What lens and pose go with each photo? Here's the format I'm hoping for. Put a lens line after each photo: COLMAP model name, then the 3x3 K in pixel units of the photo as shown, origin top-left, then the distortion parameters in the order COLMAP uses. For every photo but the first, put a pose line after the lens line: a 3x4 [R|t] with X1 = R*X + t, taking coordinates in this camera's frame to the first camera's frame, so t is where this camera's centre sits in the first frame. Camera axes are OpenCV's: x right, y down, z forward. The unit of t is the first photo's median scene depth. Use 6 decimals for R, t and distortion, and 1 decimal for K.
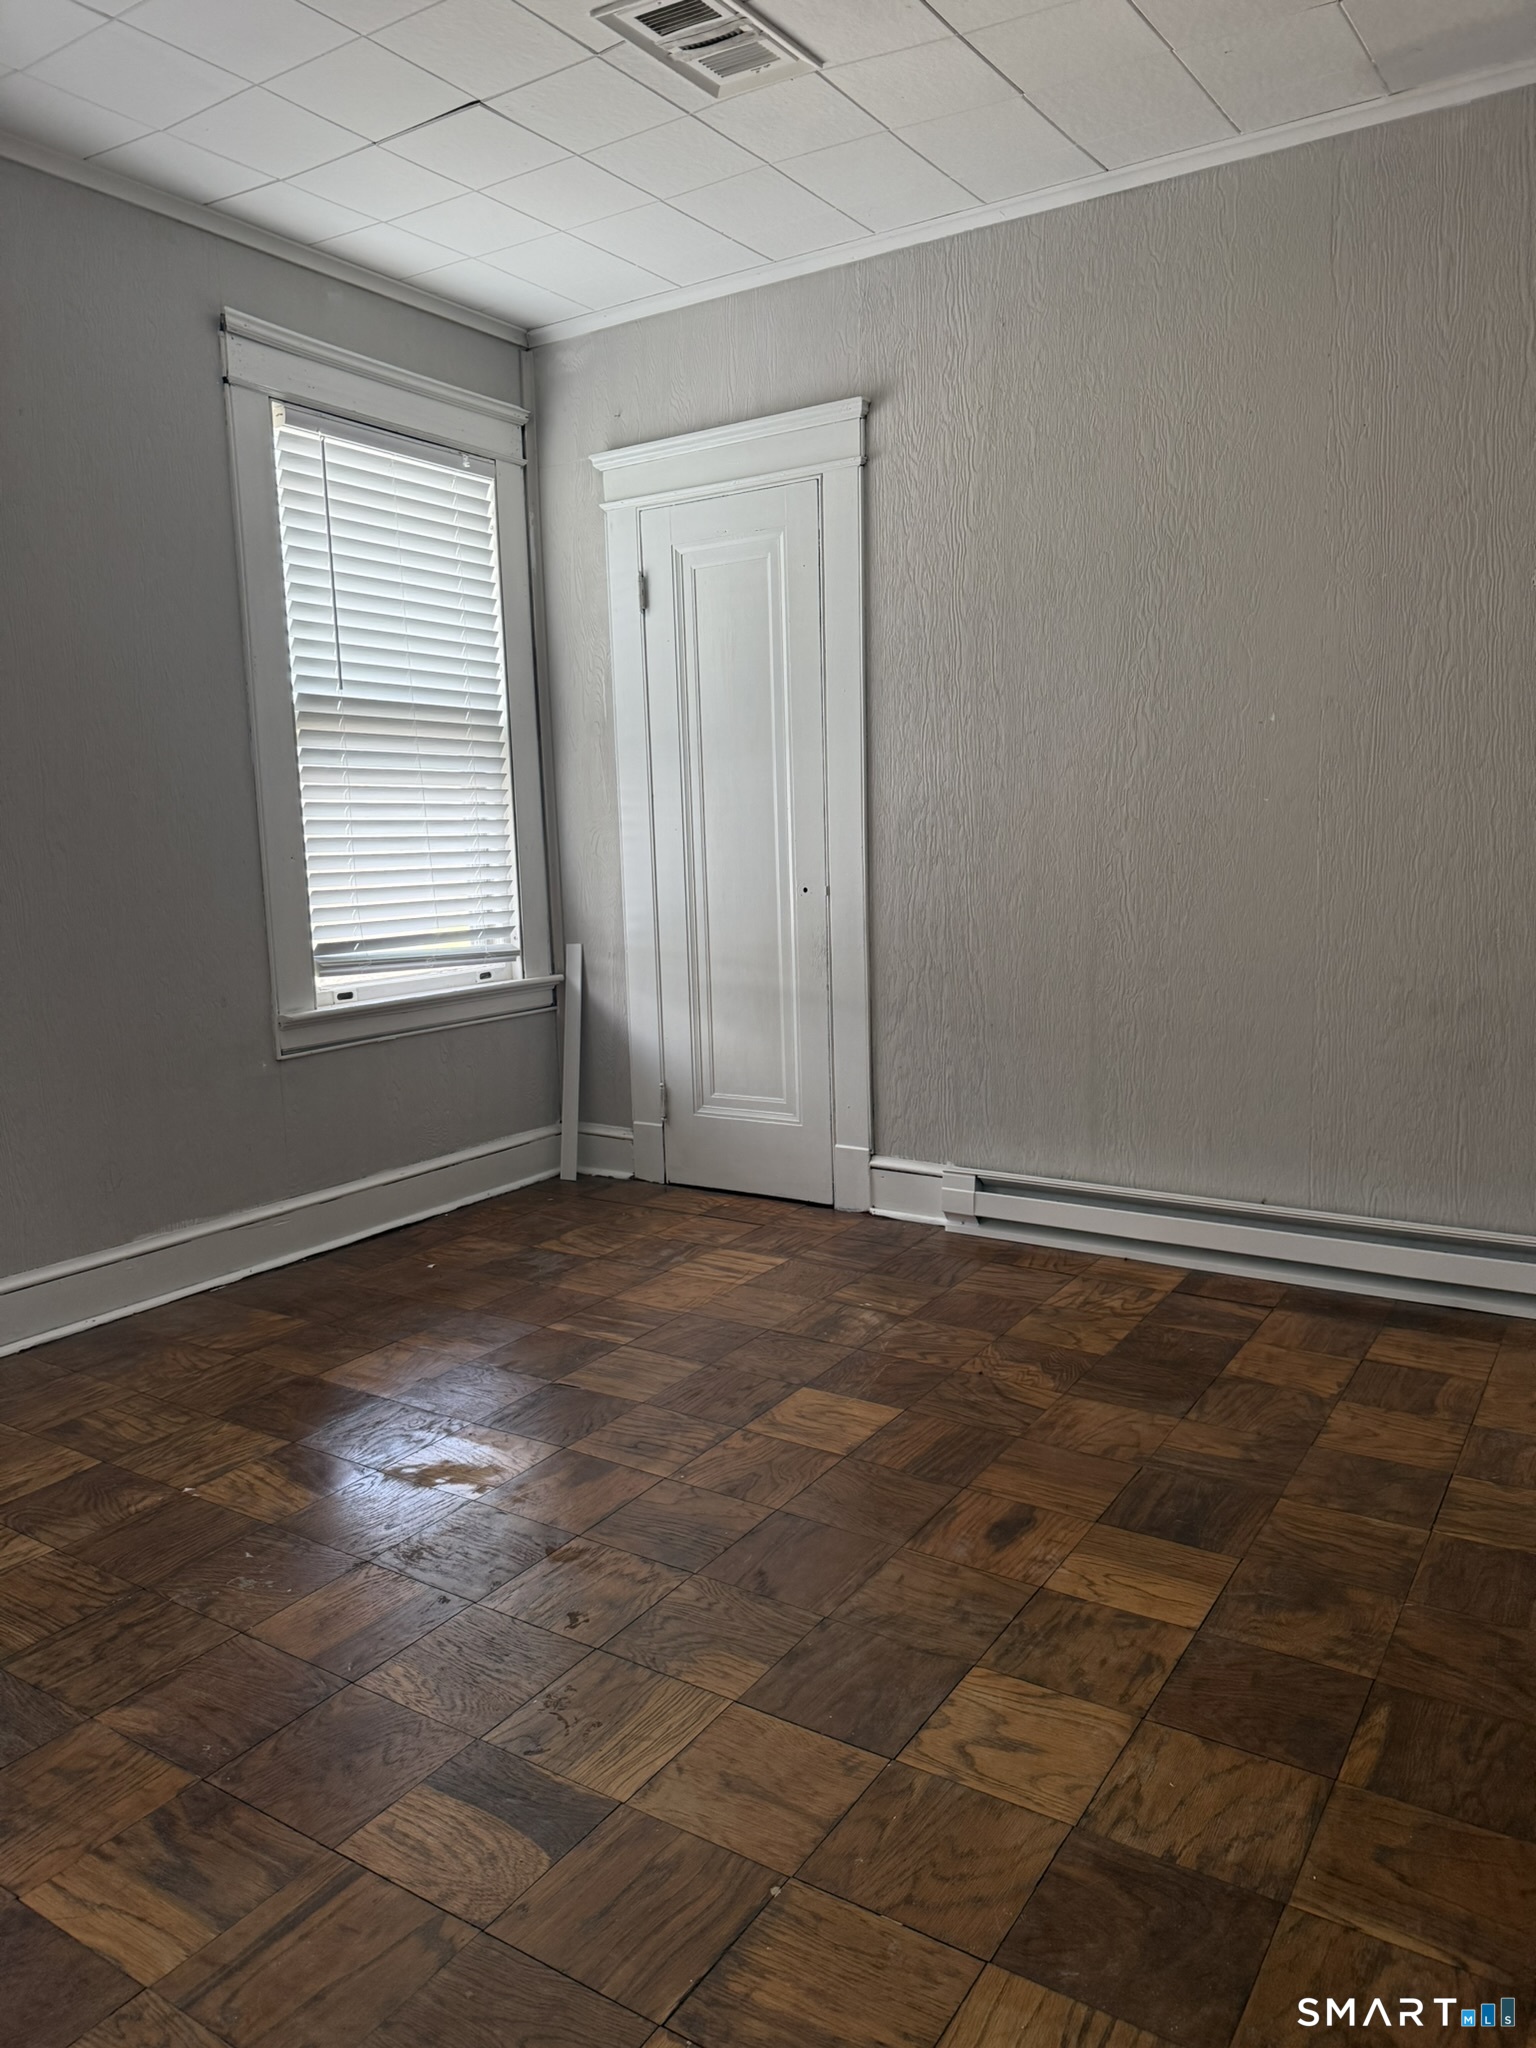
lens RADIAL K [[1436.1, 0, 758.9], [0, 1436.1, 1026.6], [0, 0, 1]] dist [0.070457, -0.085392]
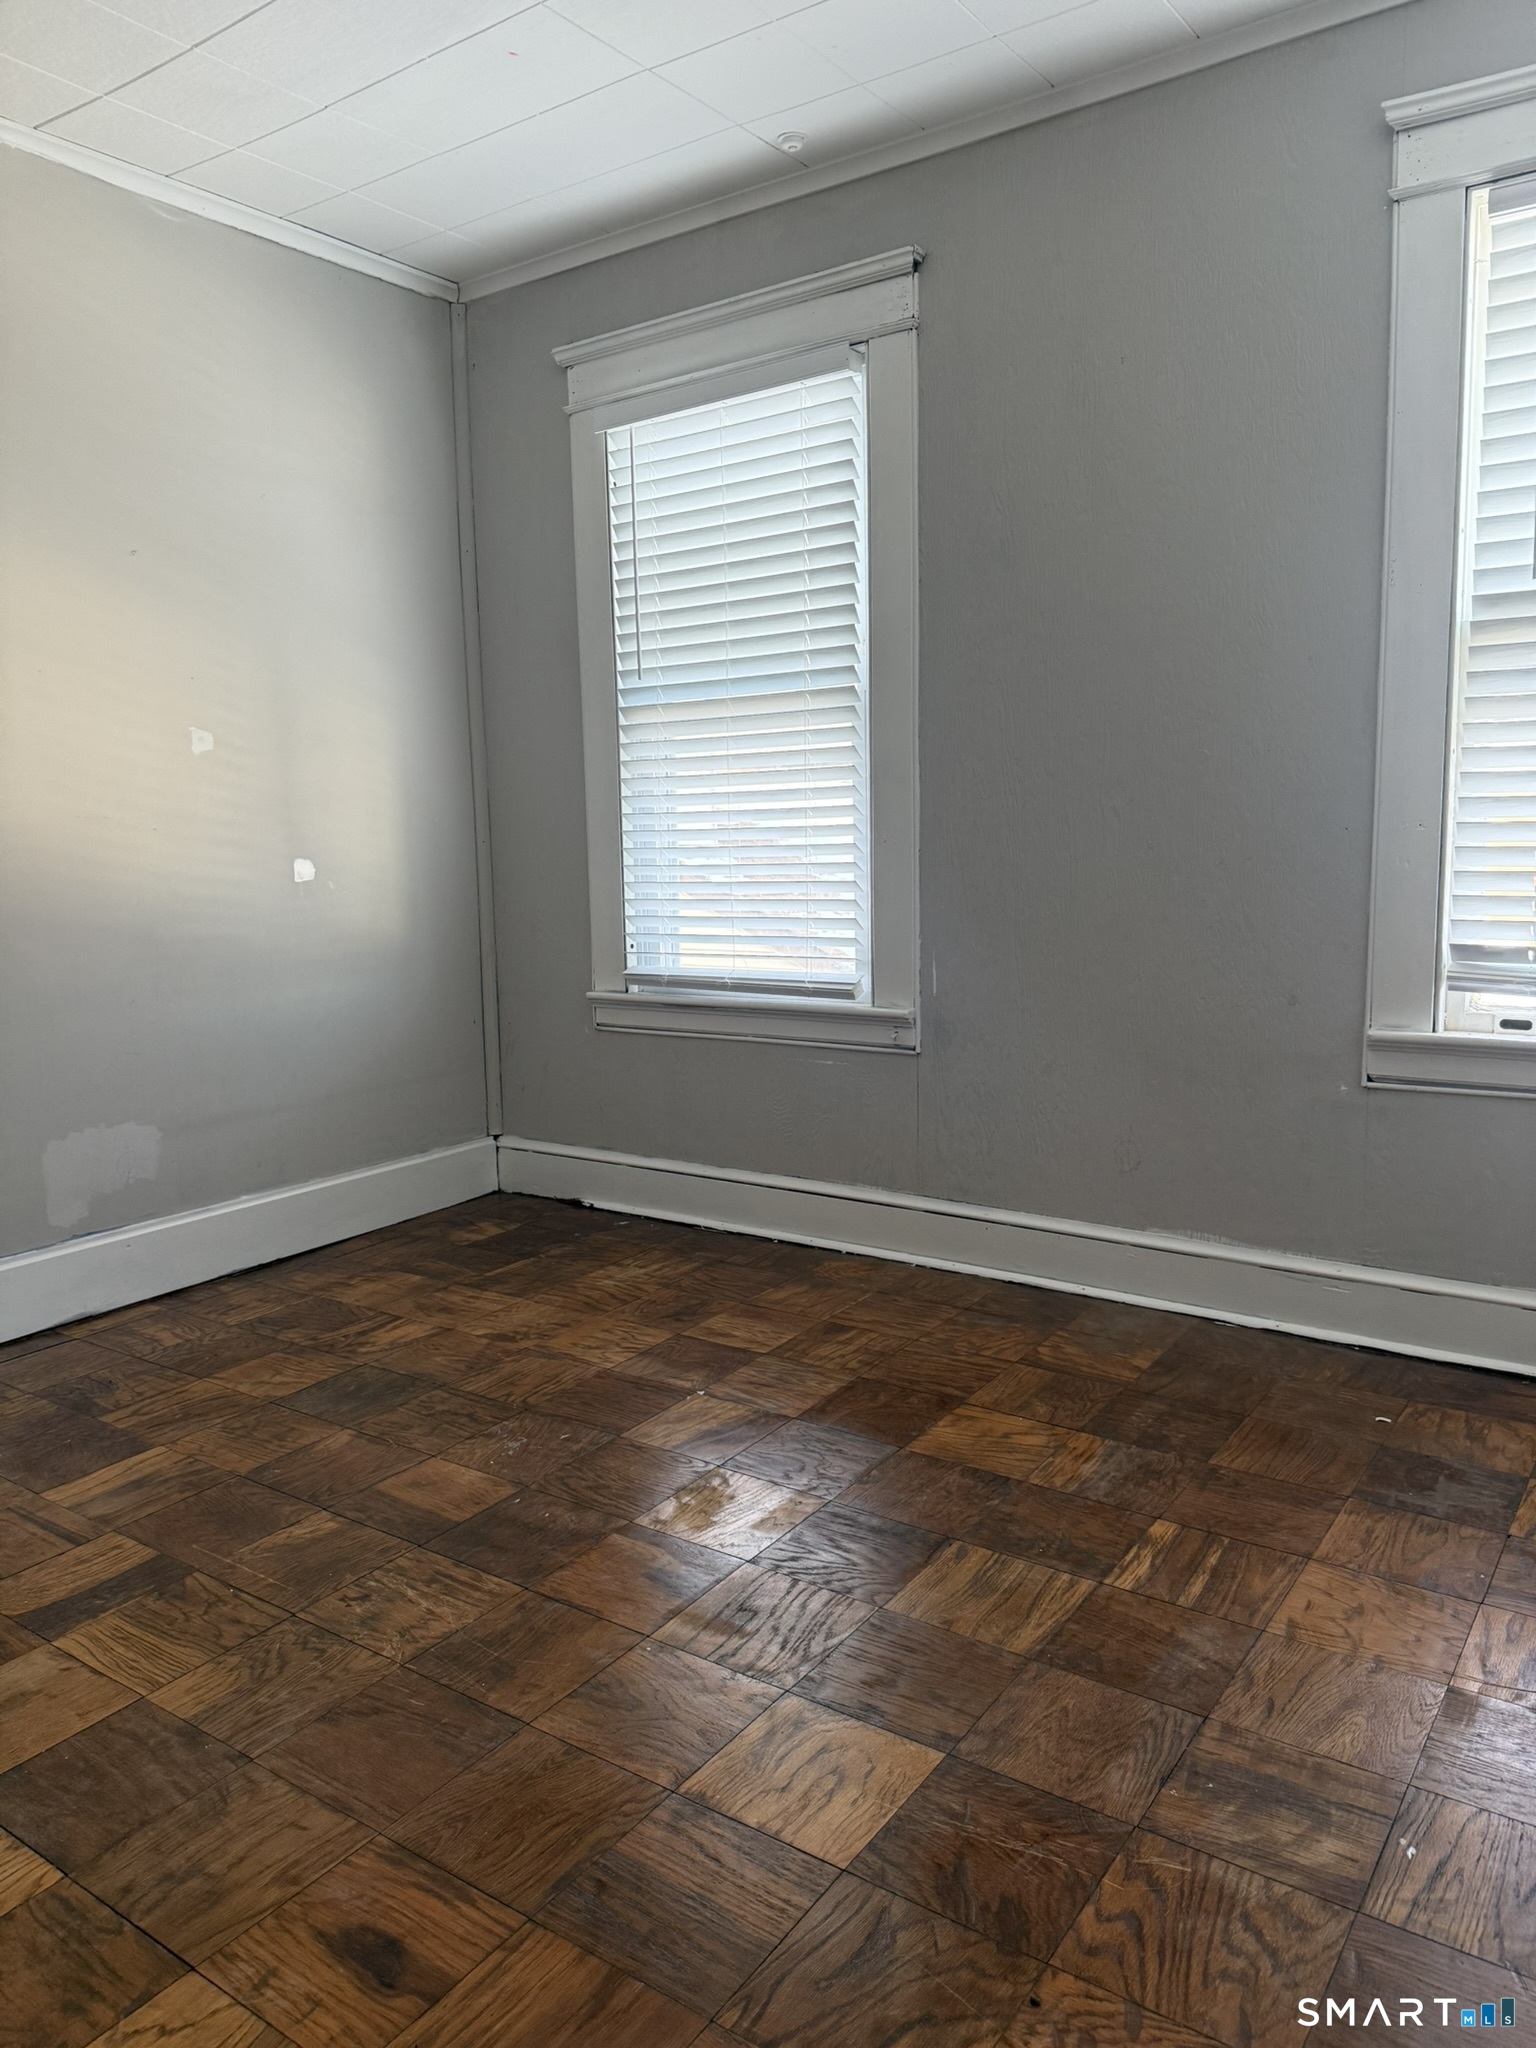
lens RADIAL K [[1436.1, 0, 762.1], [0, 1436.1, 1015.5], [0, 0, 1]] dist [0.070457, -0.085392]
pose [[-0.034688, 0.159460, -0.986595, 0.487027], [-0.116863, 0.979769, 0.162465, -0.113592], [0.992542, 0.120932, -0.015351, 0.764945]]
